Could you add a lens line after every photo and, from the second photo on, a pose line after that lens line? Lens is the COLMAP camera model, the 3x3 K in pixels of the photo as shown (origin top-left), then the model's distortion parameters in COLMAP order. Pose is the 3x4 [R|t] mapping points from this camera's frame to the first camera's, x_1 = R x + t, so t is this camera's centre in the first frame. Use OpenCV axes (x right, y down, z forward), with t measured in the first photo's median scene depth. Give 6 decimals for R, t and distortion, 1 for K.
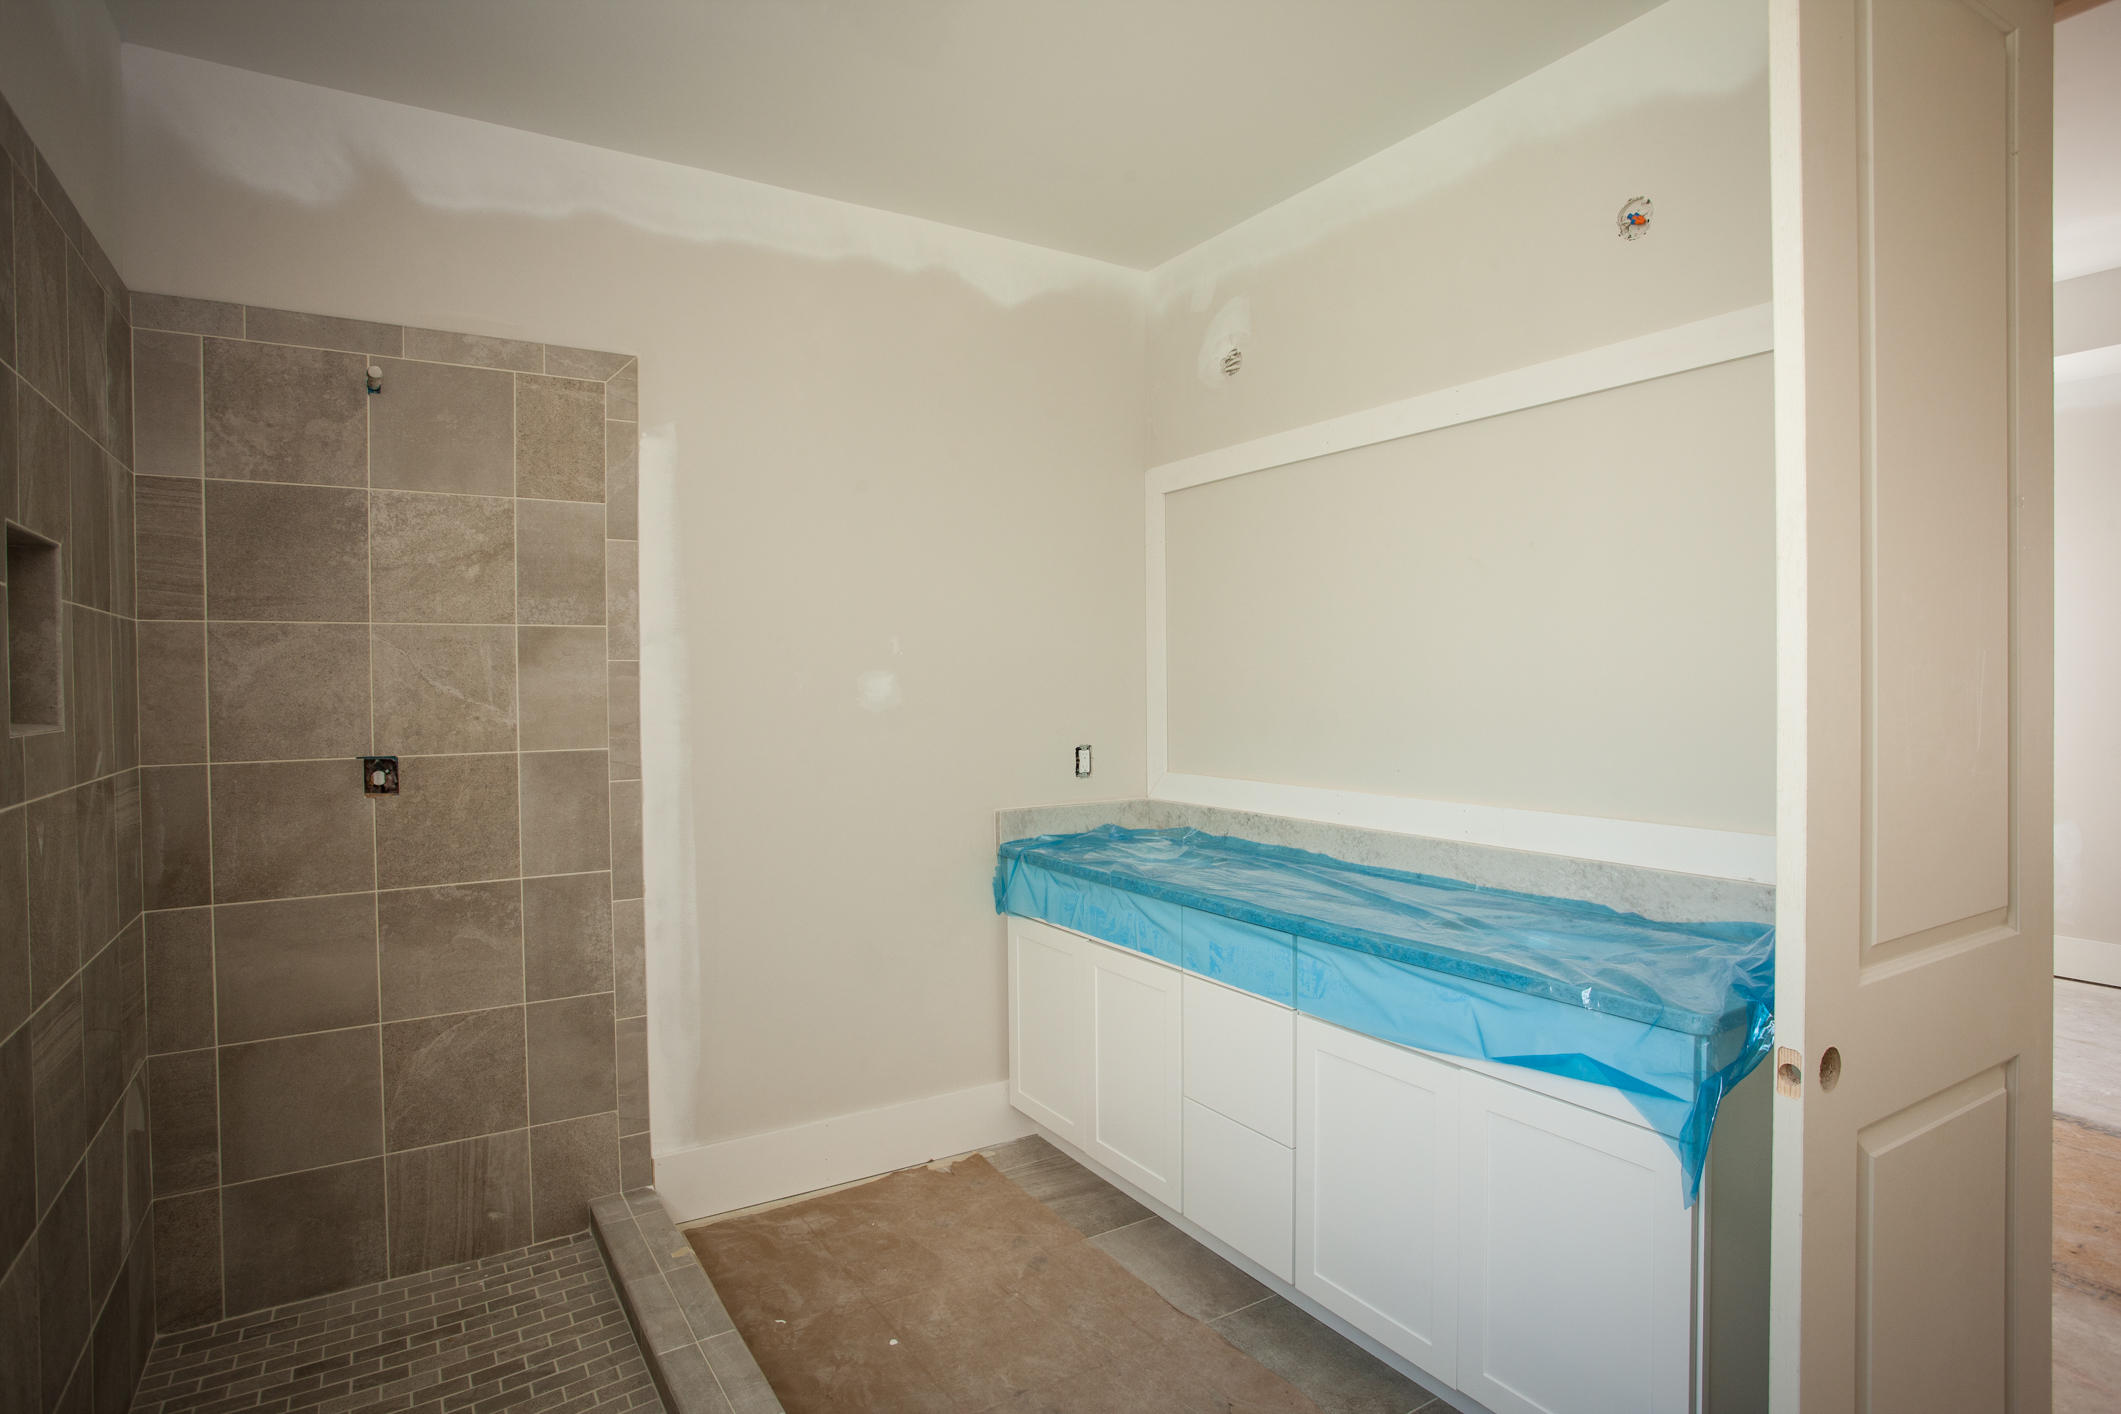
lens RADIAL K [[1115.8, 0, 1060.9], [0, 1115.8, 694.8], [0, 0, 1]] dist [-0.061742, 0.039082]
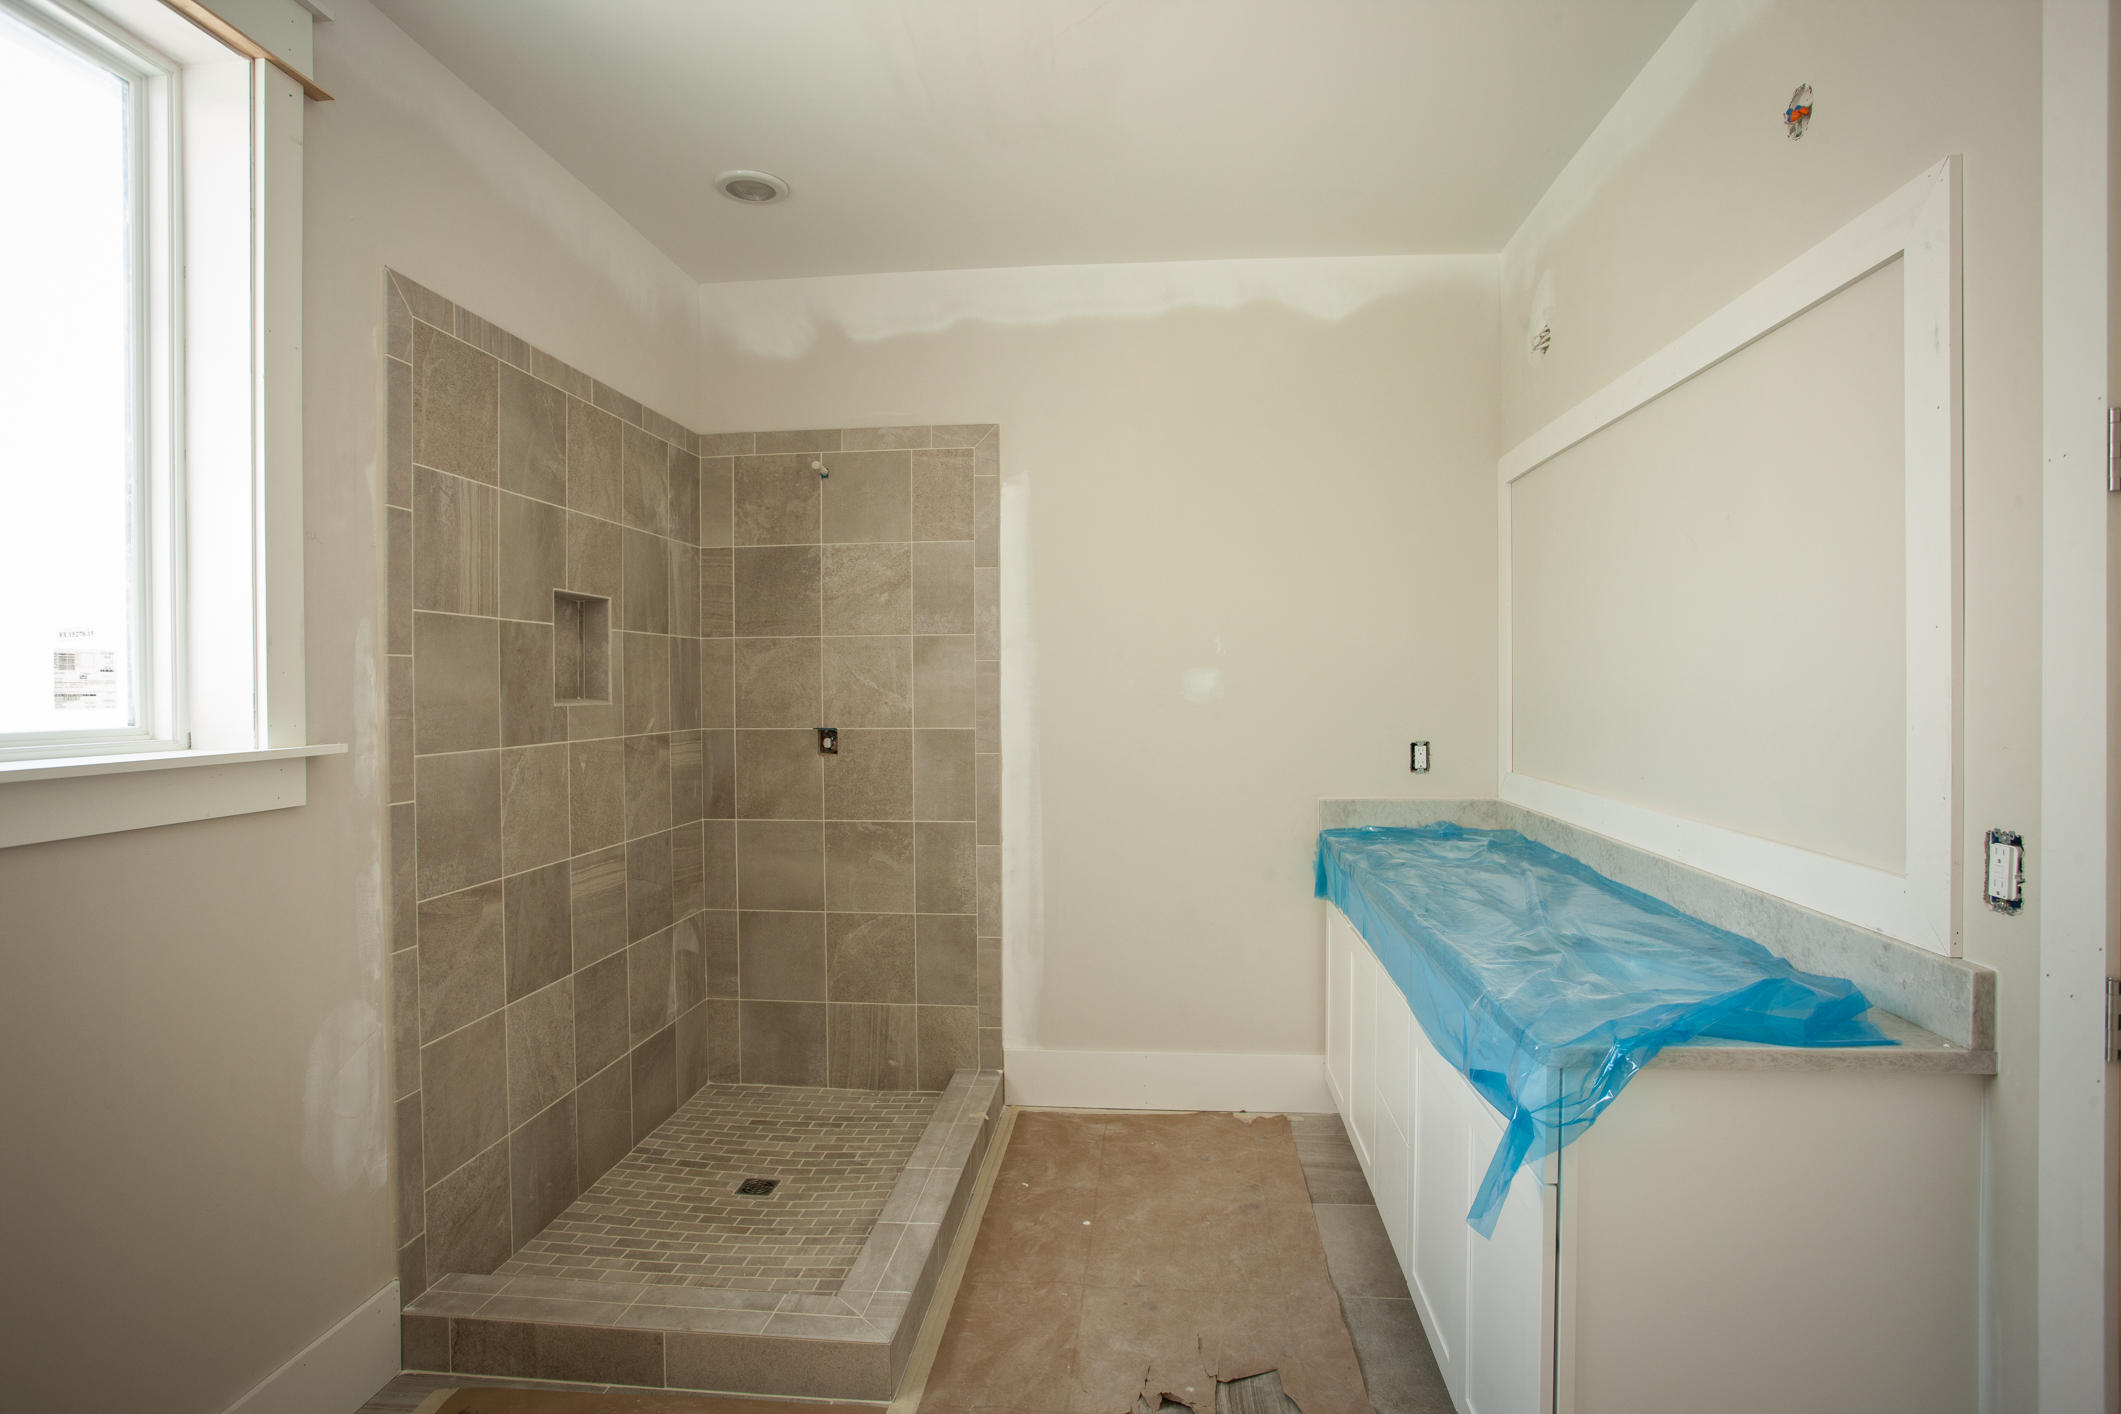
lens RADIAL K [[1115.8, 0, 1060.9], [0, 1115.8, 694.8], [0, 0, 1]] dist [-0.061742, 0.039082]
pose [[0.797910, 0.011805, -0.602662, 0.487224], [-0.009402, 0.999930, 0.007140, -0.001170], [0.602704, -0.000031, 0.797965, 0.009453]]
